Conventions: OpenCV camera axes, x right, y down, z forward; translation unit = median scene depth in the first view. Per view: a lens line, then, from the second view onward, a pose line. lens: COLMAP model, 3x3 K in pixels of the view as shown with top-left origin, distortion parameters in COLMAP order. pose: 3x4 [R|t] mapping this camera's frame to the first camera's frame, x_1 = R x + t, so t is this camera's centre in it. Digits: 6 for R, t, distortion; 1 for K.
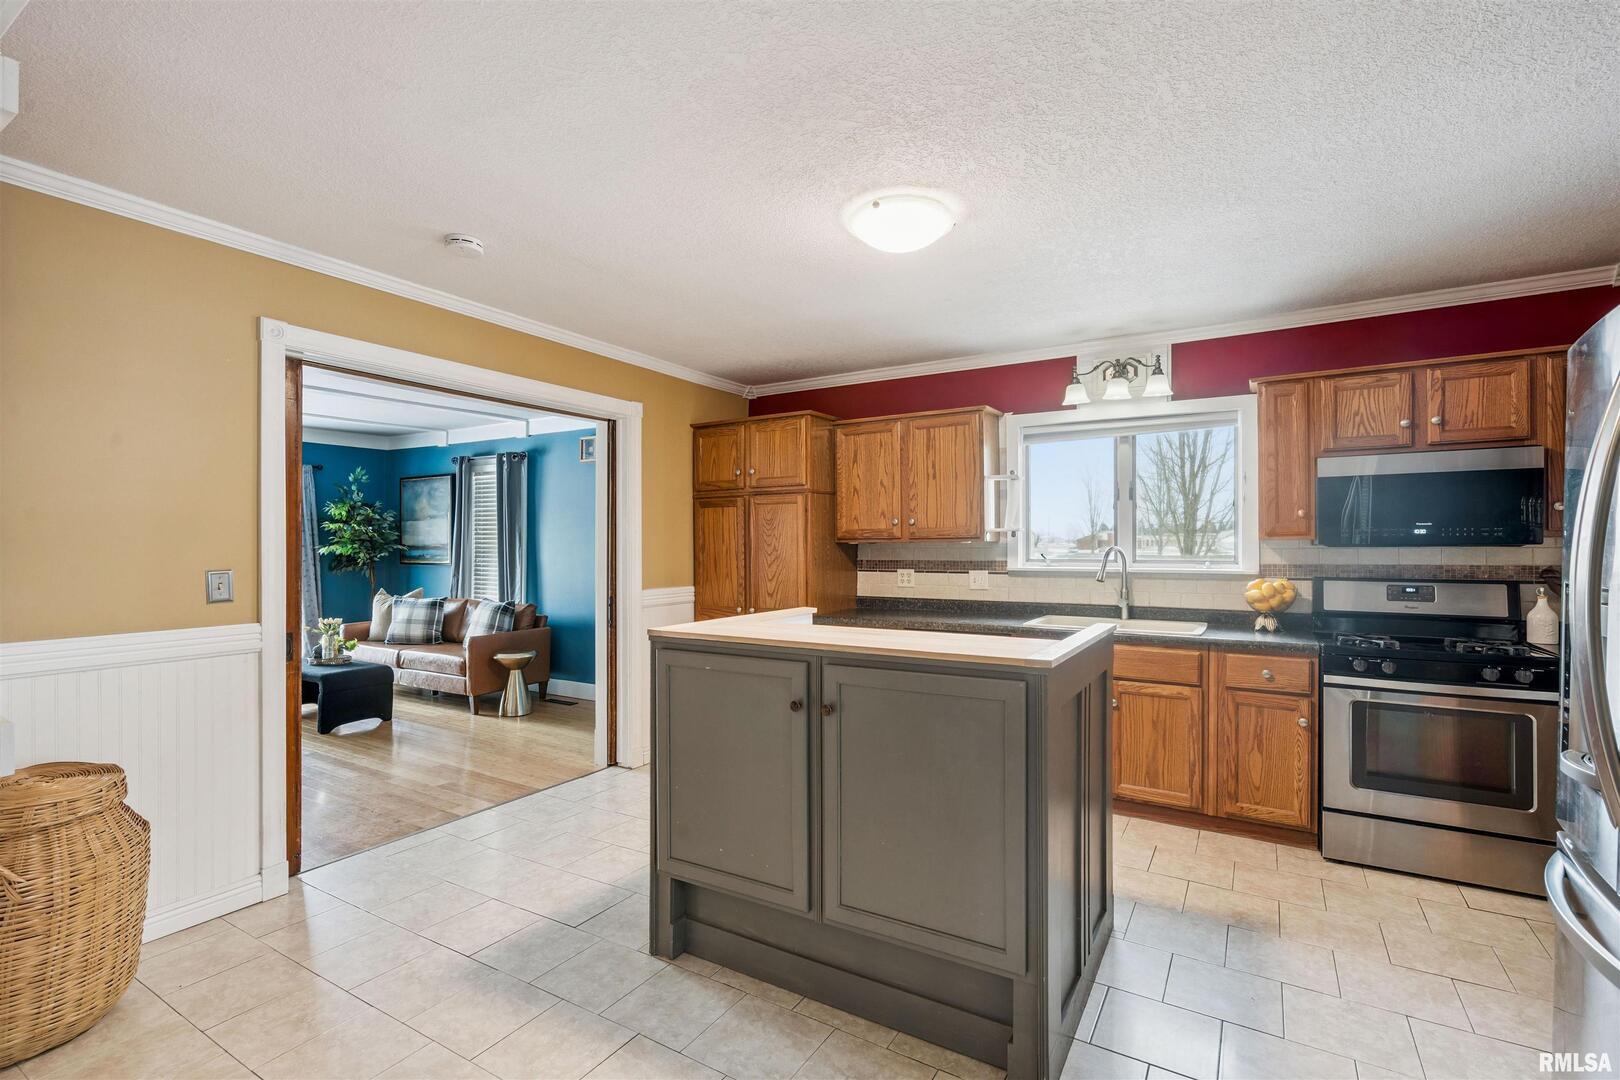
lens RADIAL K [[742.5, 0, 809.3], [0, 742.5, 542.7], [0, 0, 1]] dist [-0.001153, 0.000005]
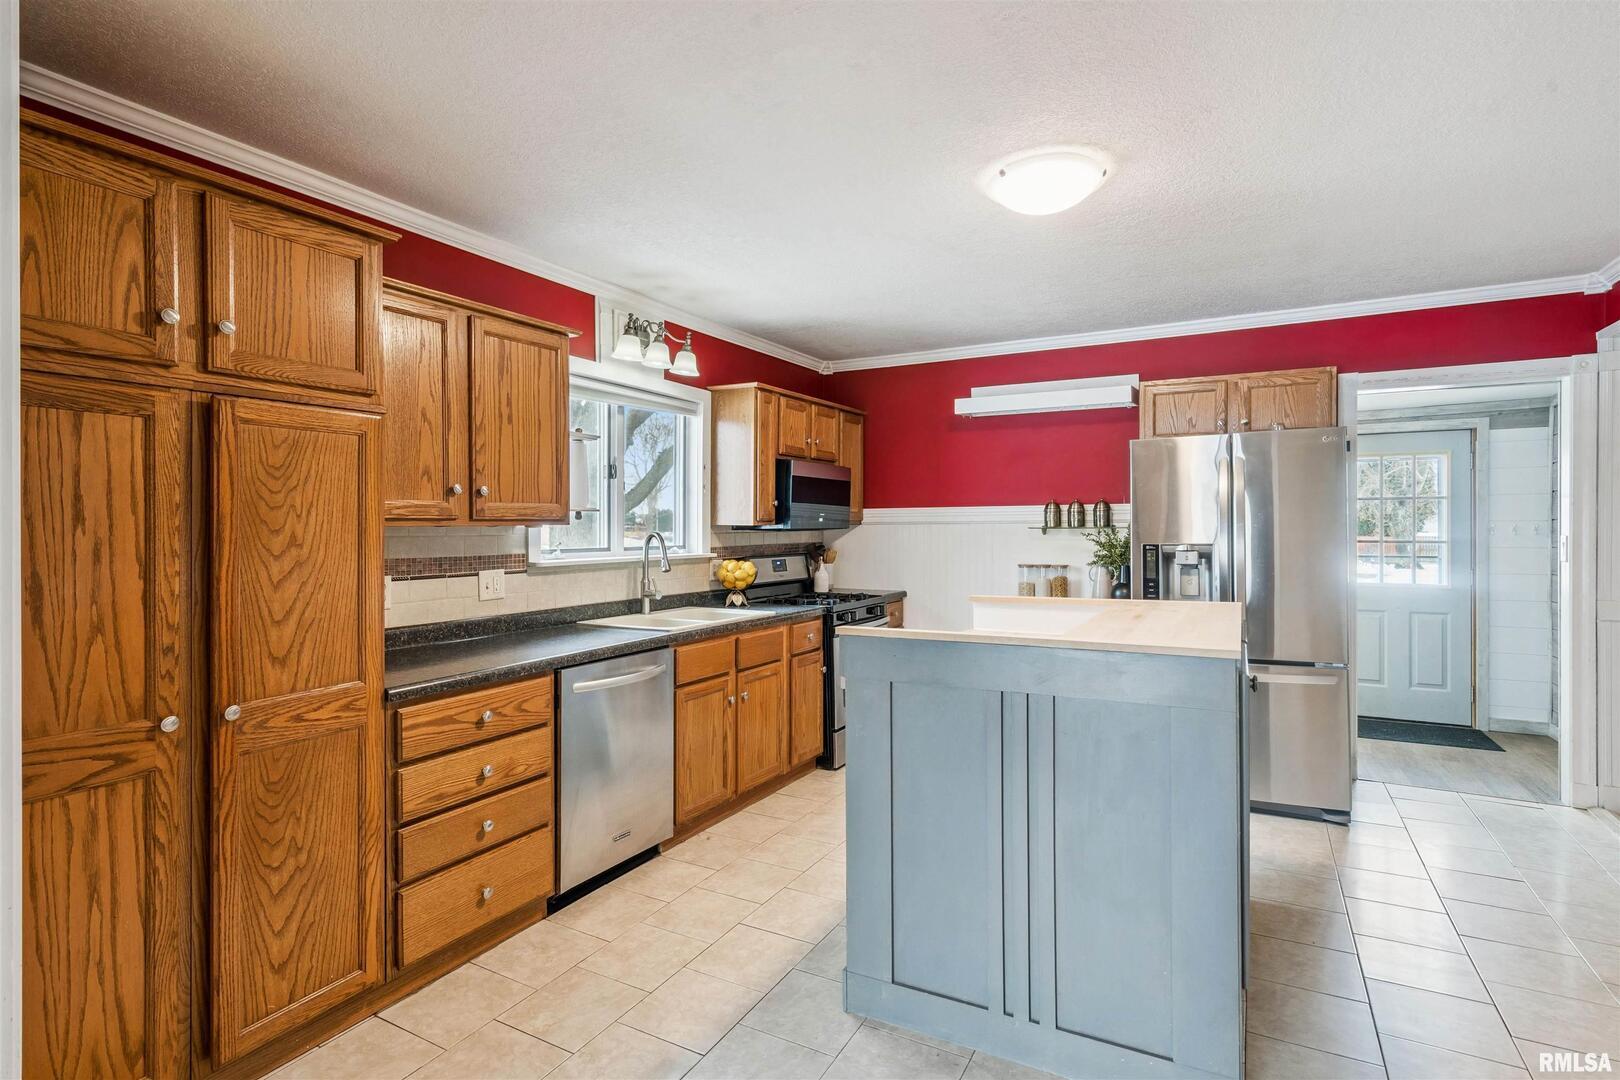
lens RADIAL K [[804.7, 0, 809.3], [0, 804.7, 533.9], [0, 0, 1]] dist [0.000728, 0.000035]
pose [[-0.039278, -0.004988, 0.999216, -0.507140], [0.004318, 0.999977, 0.005162, 0.003542], [-0.999219, 0.004517, -0.039256, 0.775697]]
